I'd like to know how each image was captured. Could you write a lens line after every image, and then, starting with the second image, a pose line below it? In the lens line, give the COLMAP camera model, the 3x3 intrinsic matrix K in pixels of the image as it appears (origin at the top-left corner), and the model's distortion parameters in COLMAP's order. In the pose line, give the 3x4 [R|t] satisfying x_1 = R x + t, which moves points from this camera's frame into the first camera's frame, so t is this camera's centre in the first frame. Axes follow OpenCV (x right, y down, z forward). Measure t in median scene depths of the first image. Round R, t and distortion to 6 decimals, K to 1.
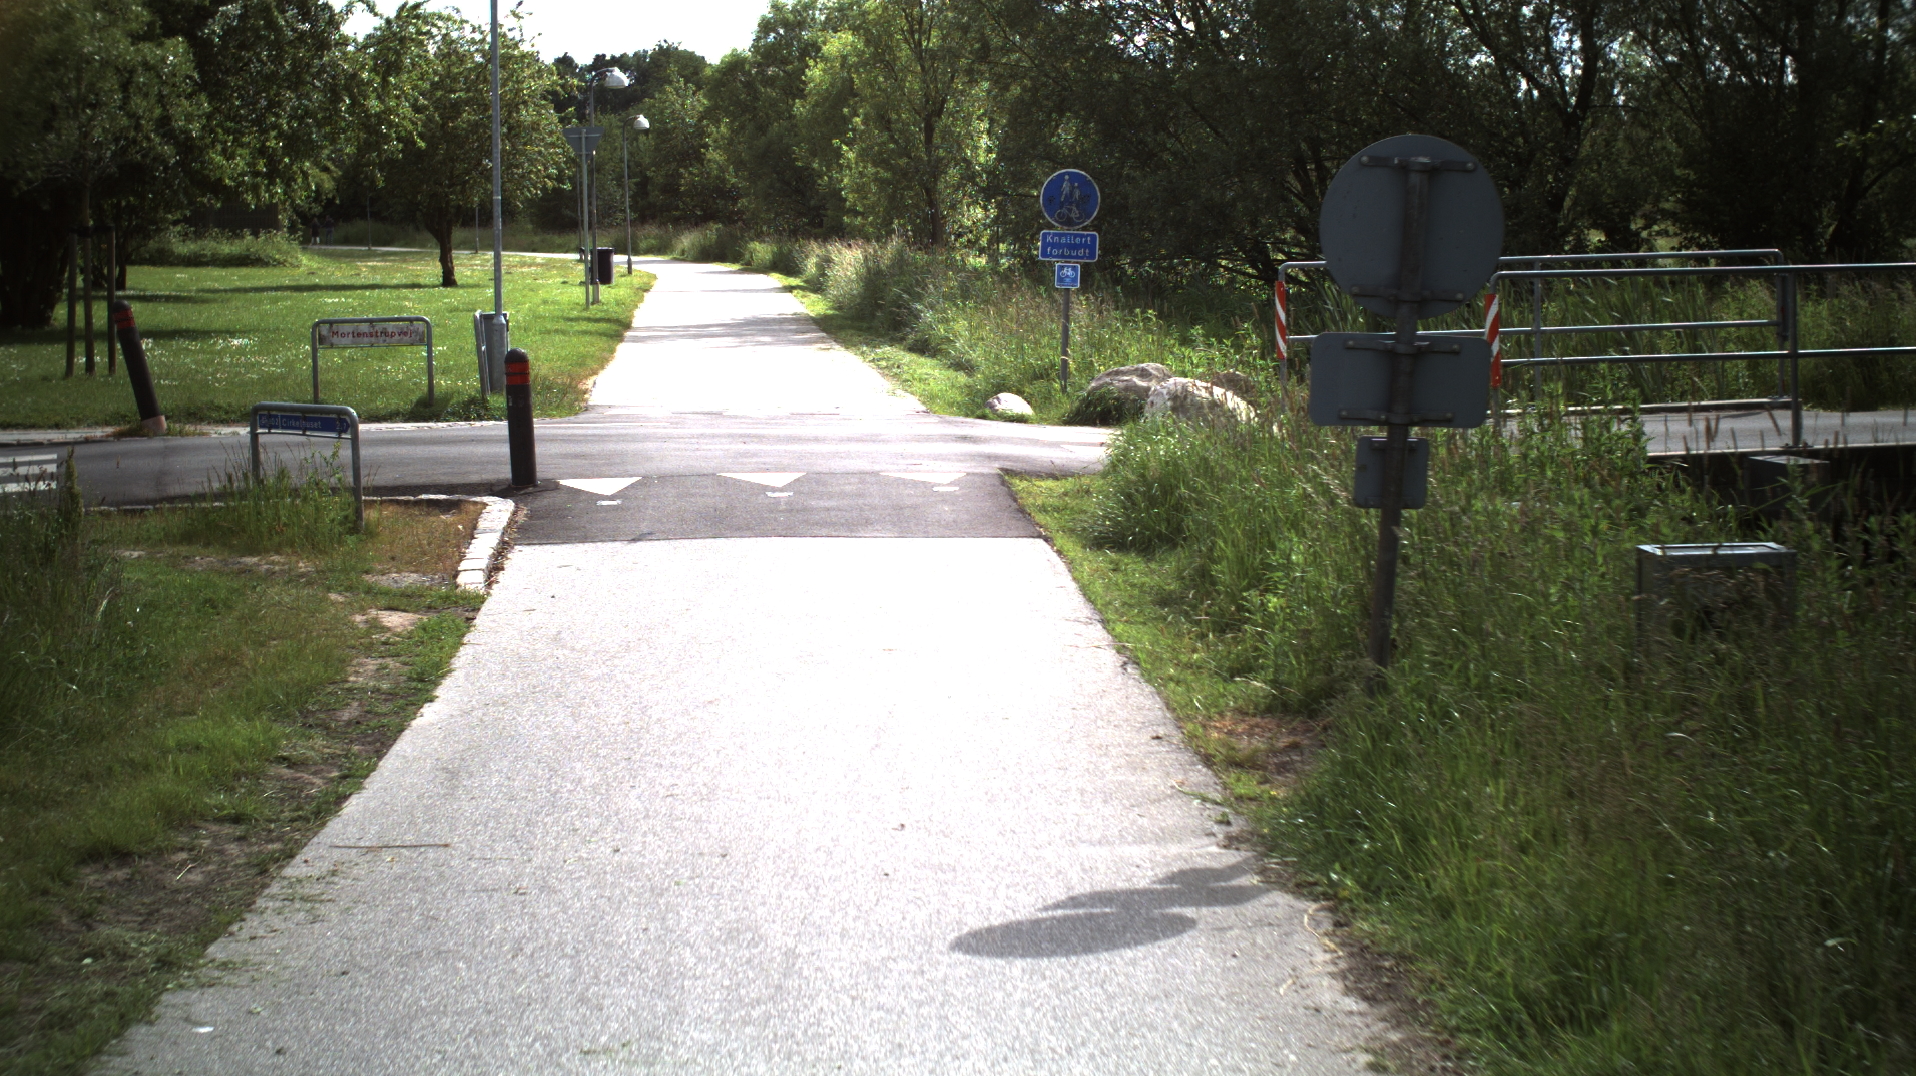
lens RADIAL K [[3389.6, 0, 958.0], [0, 3389.6, 538.0], [0, 0, 1]] dist [-0.255730, 0.287389]
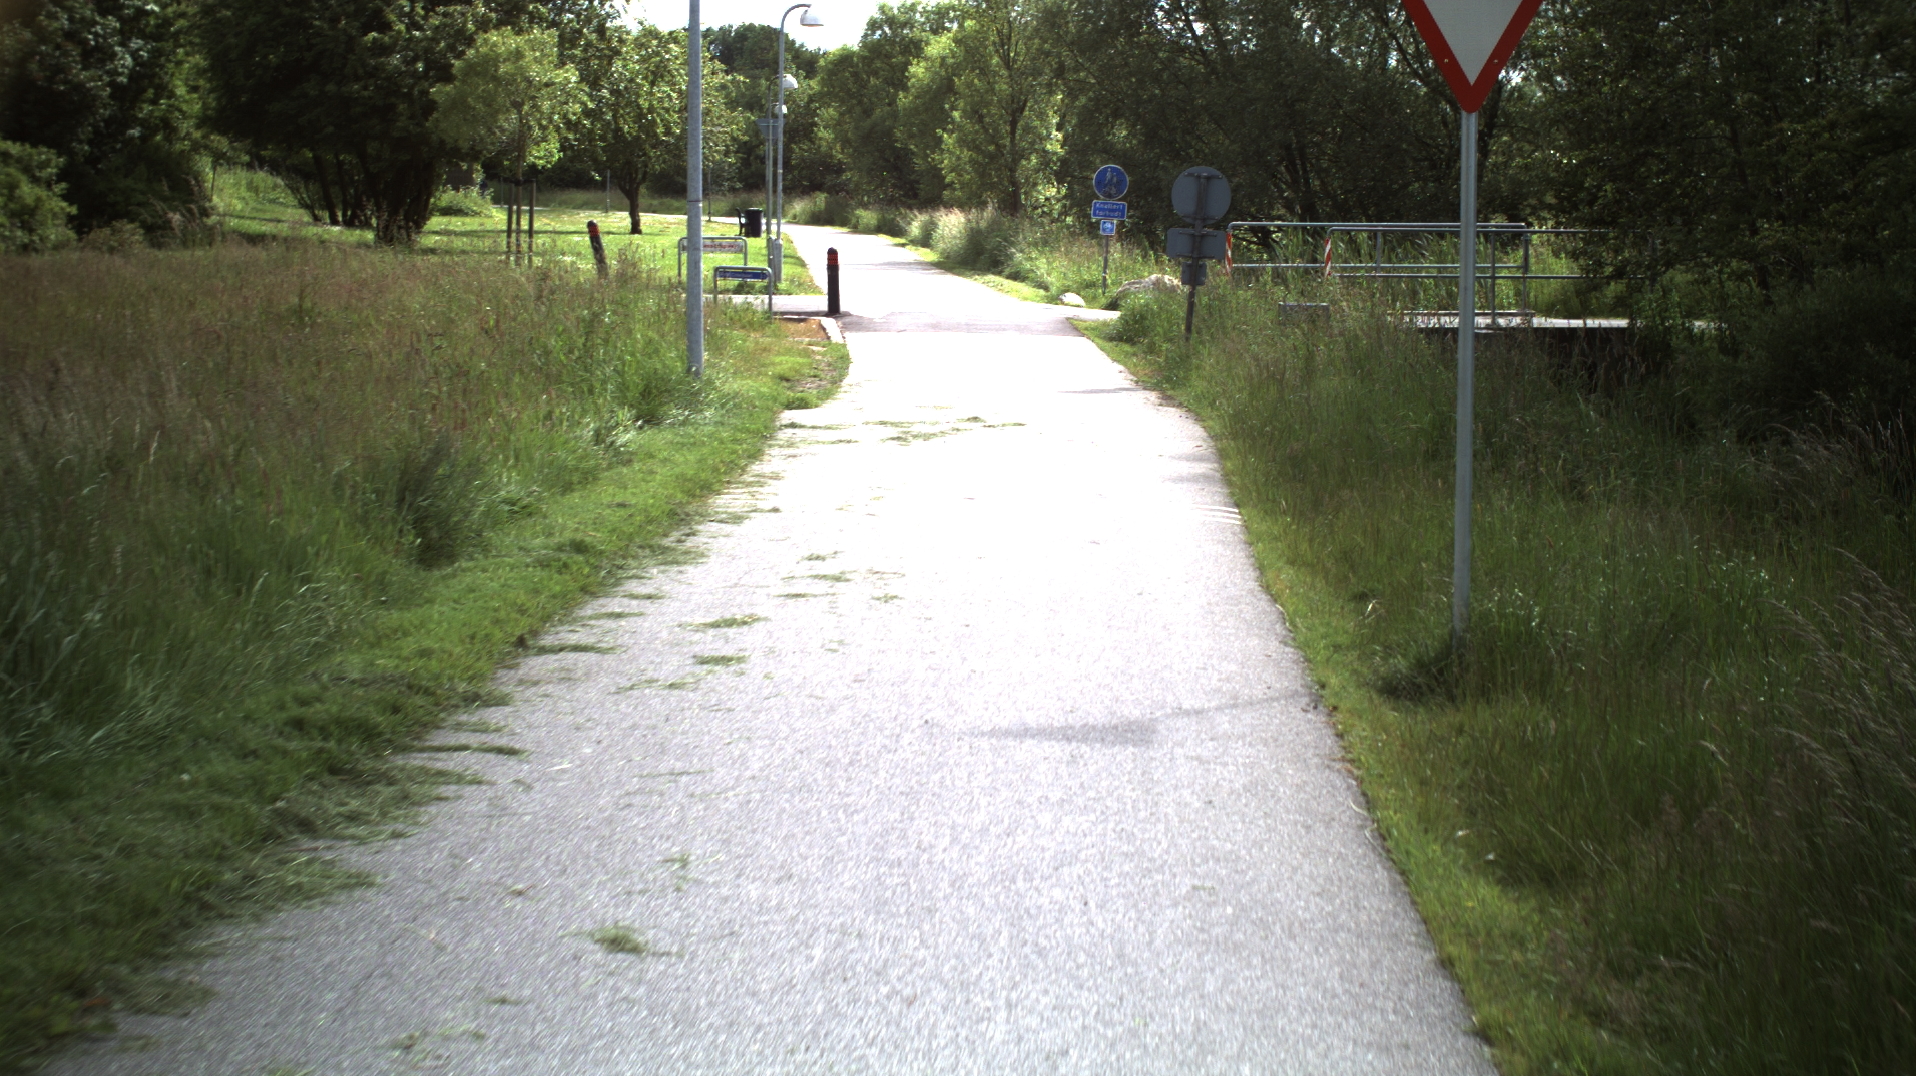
lens RADIAL K [[3389.6, 0, 958.0], [0, 3389.6, 538.0], [0, 0, 1]] dist [-0.255730, 0.287389]
pose [[0.999373, 0.031240, -0.016653, -0.009307], [-0.031127, 0.999491, 0.007011, 0.065543], [0.016863, -0.006488, 0.999837, -0.665625]]
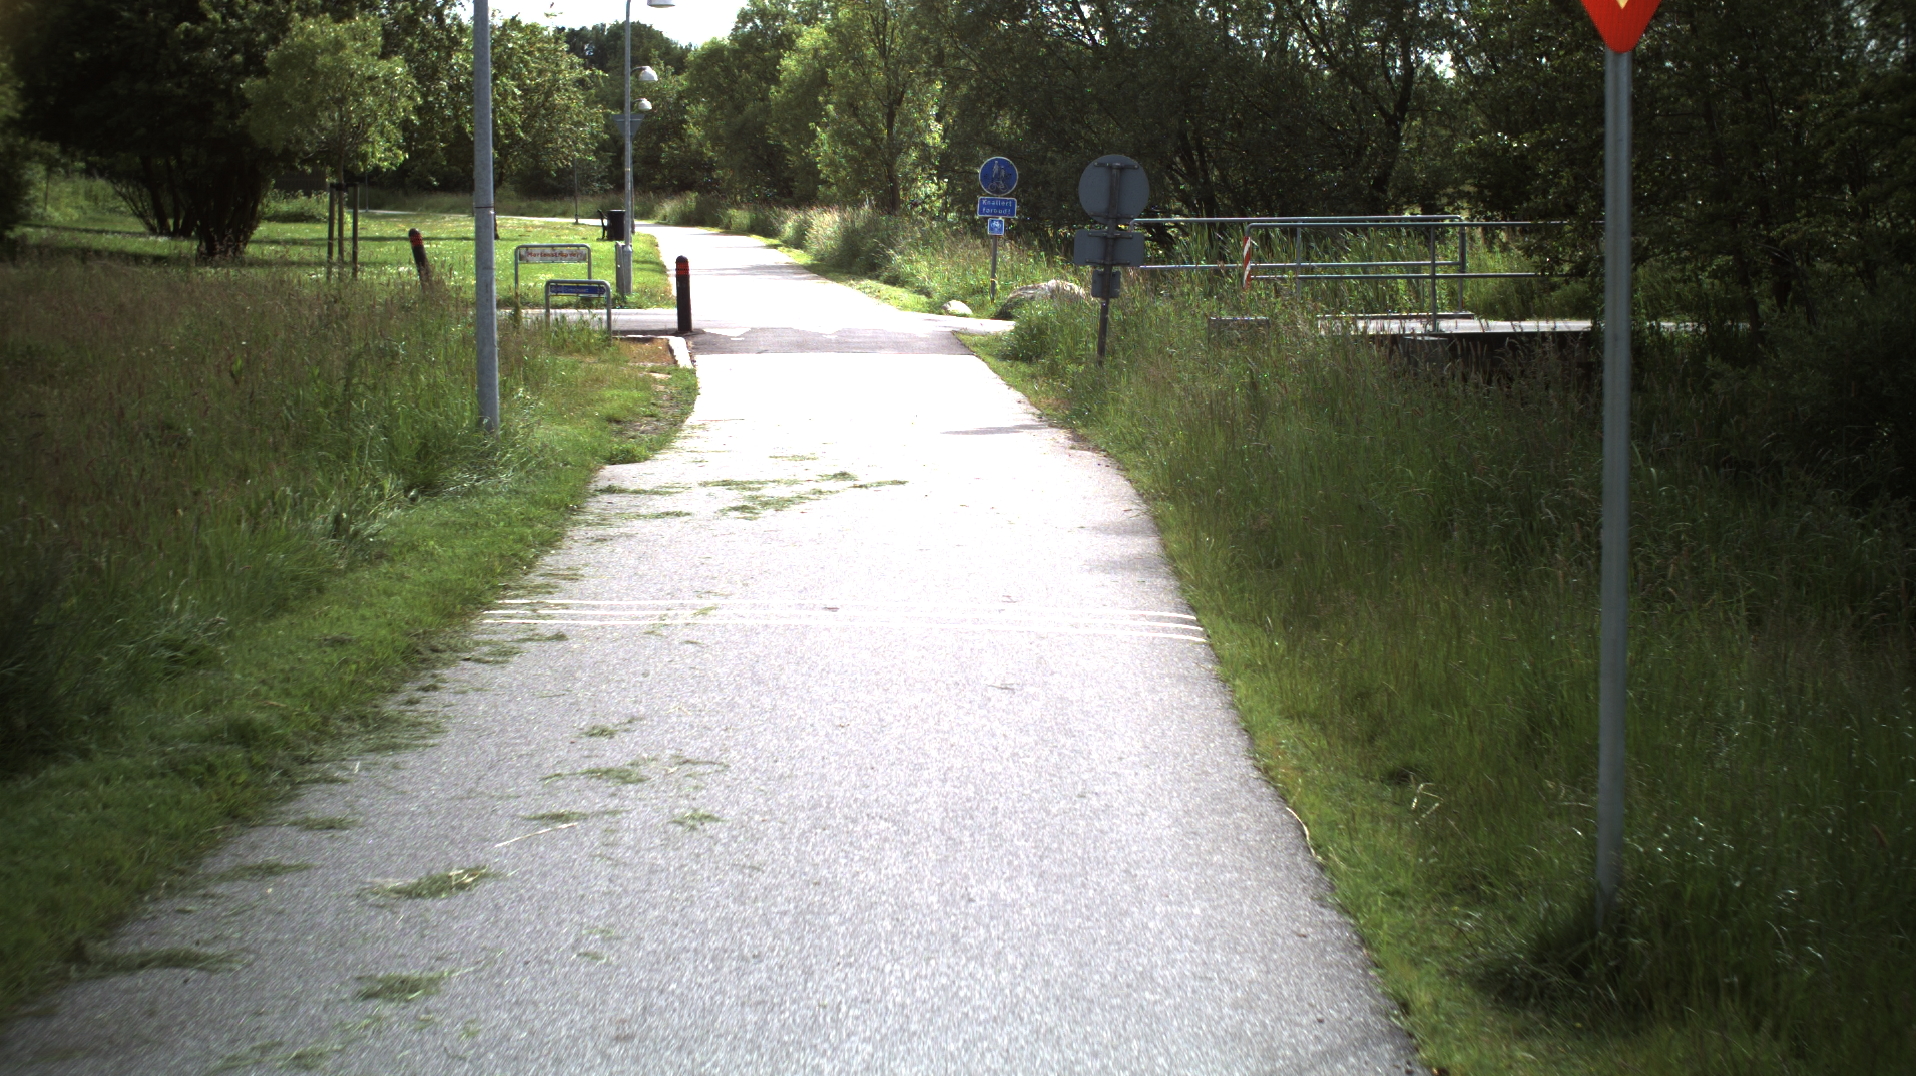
lens RADIAL K [[3389.6, 0, 958.0], [0, 3389.6, 538.0], [0, 0, 1]] dist [-0.255730, 0.287389]
pose [[0.999747, 0.014324, 0.017346, -0.008725], [-0.014454, 0.999868, 0.007365, 0.049444], [-0.017238, -0.007613, 0.999822, -0.499983]]
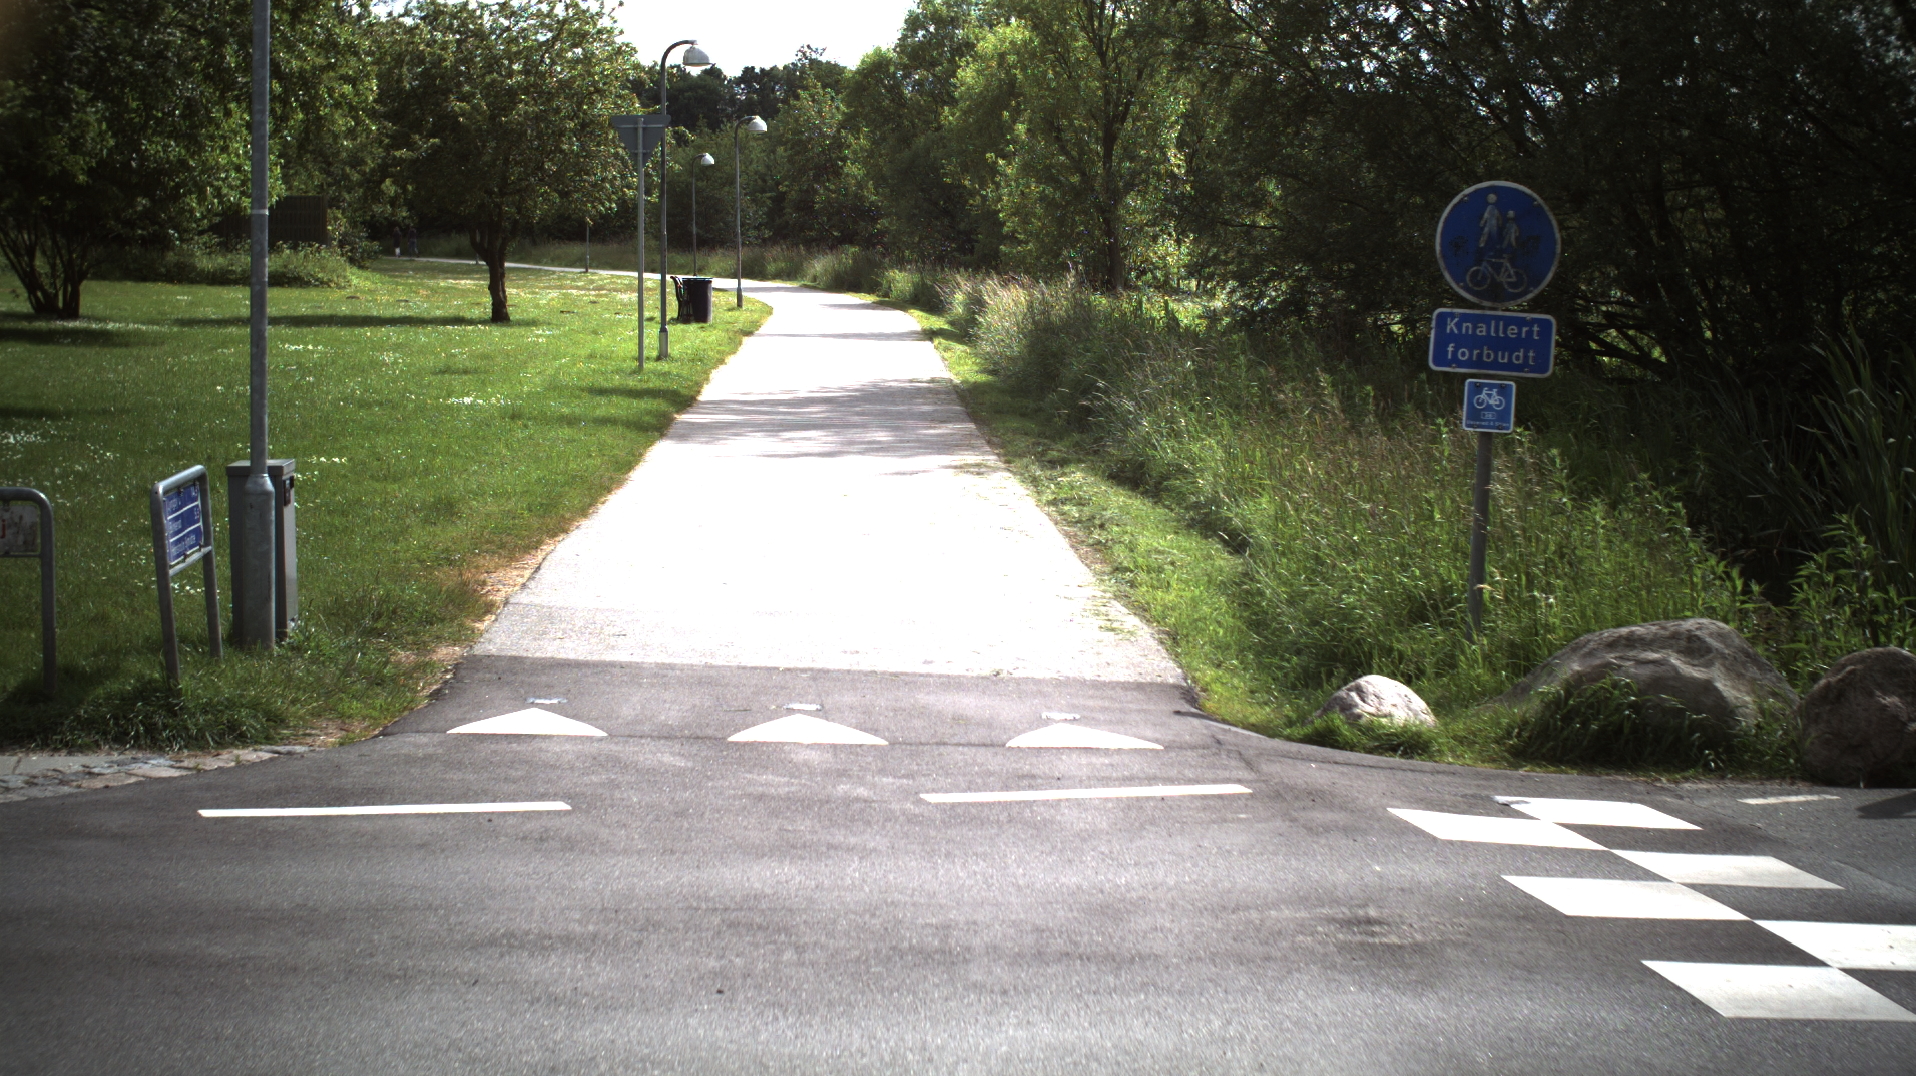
lens RADIAL K [[3389.6, 0, 958.0], [0, 3389.6, 538.0], [0, 0, 1]] dist [-0.255730, 0.287389]
pose [[0.998762, 0.026505, -0.042091, -0.020567], [-0.026791, 0.999622, -0.006230, -0.051318], [0.041910, 0.007350, 0.999094, 0.499048]]
